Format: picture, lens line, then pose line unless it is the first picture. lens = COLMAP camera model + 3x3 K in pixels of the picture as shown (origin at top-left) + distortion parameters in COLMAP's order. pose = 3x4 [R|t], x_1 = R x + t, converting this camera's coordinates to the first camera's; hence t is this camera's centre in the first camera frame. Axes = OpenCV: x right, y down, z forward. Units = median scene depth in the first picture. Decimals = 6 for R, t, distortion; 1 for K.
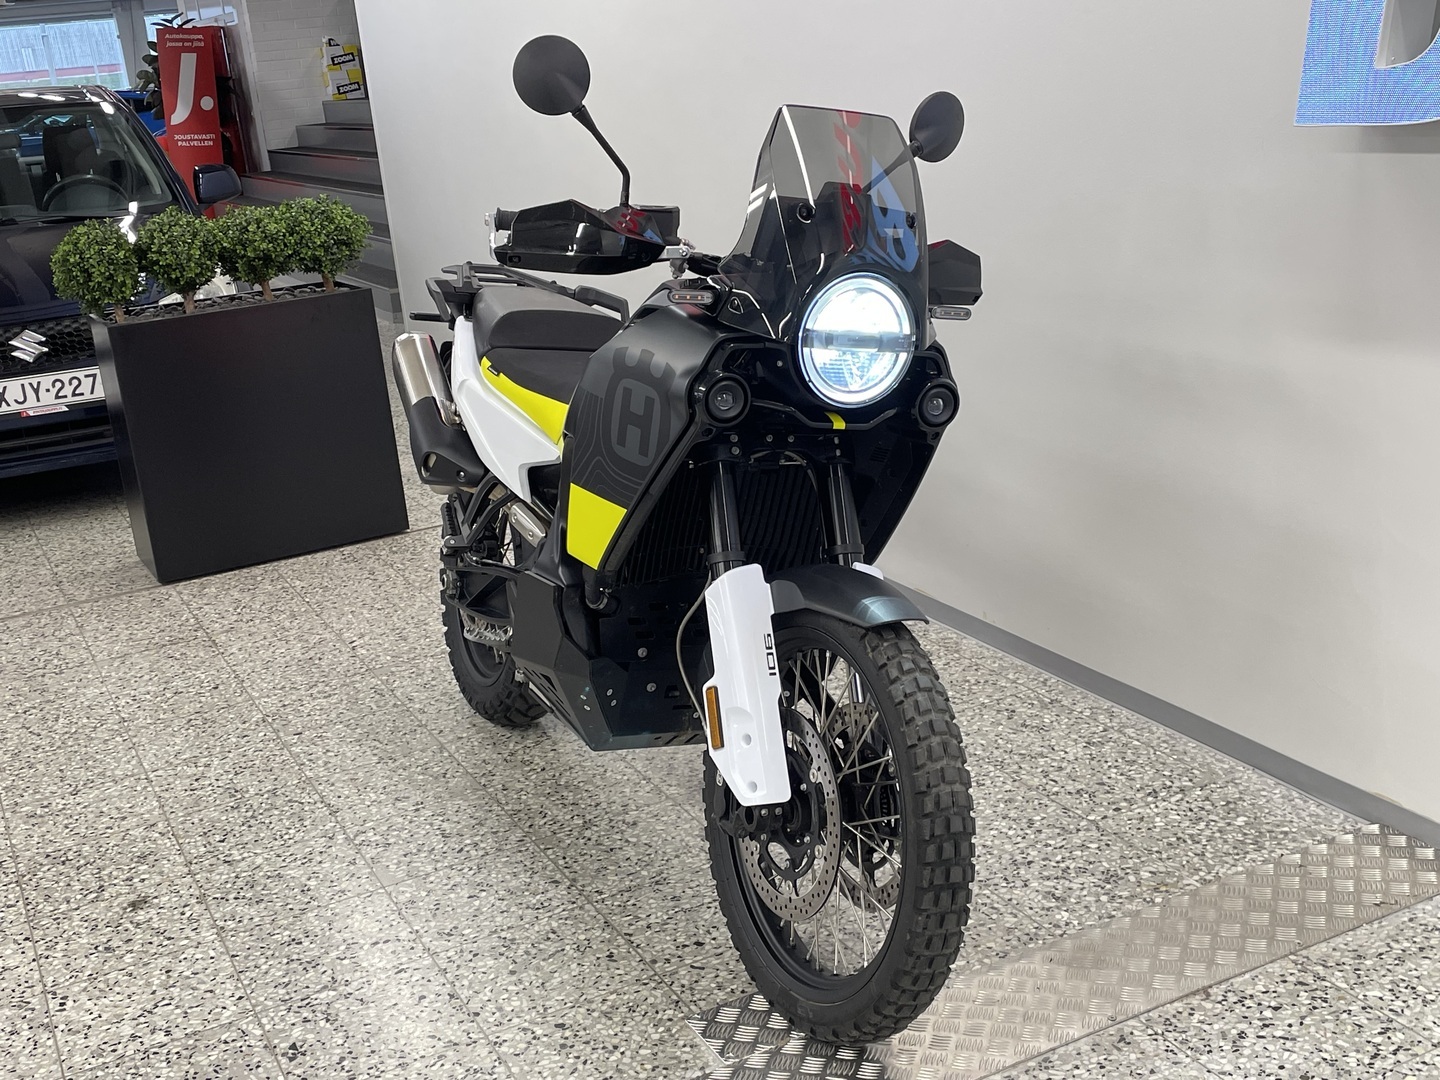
lens RADIAL K [[1681.2, 0, 720.0], [0, 1681.2, 540.0], [0, 0, 1]] dist [0.110347, -0.205769]
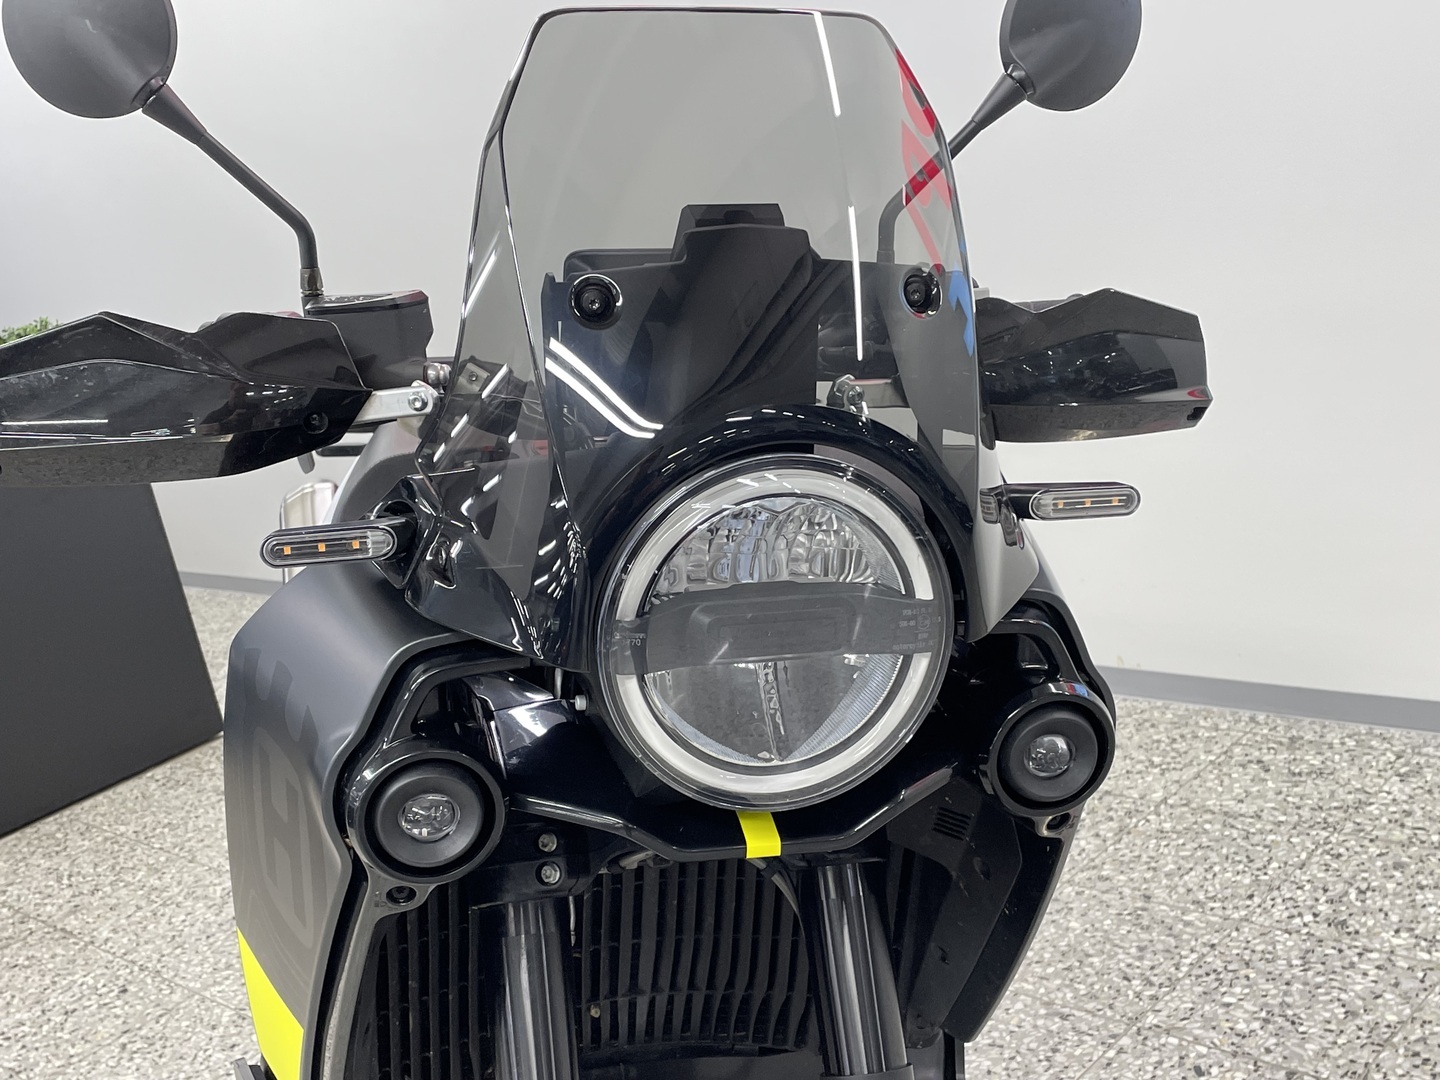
lens RADIAL K [[1681.2, 0, 720.0], [0, 1681.2, 540.0], [0, 0, 1]] dist [0.110347, -0.205769]
pose [[0.965574, -0.048824, -0.255505, 0.155510], [0.062535, 0.996991, 0.045812, -0.149811], [0.252499, -0.060213, 0.965722, 0.598078]]
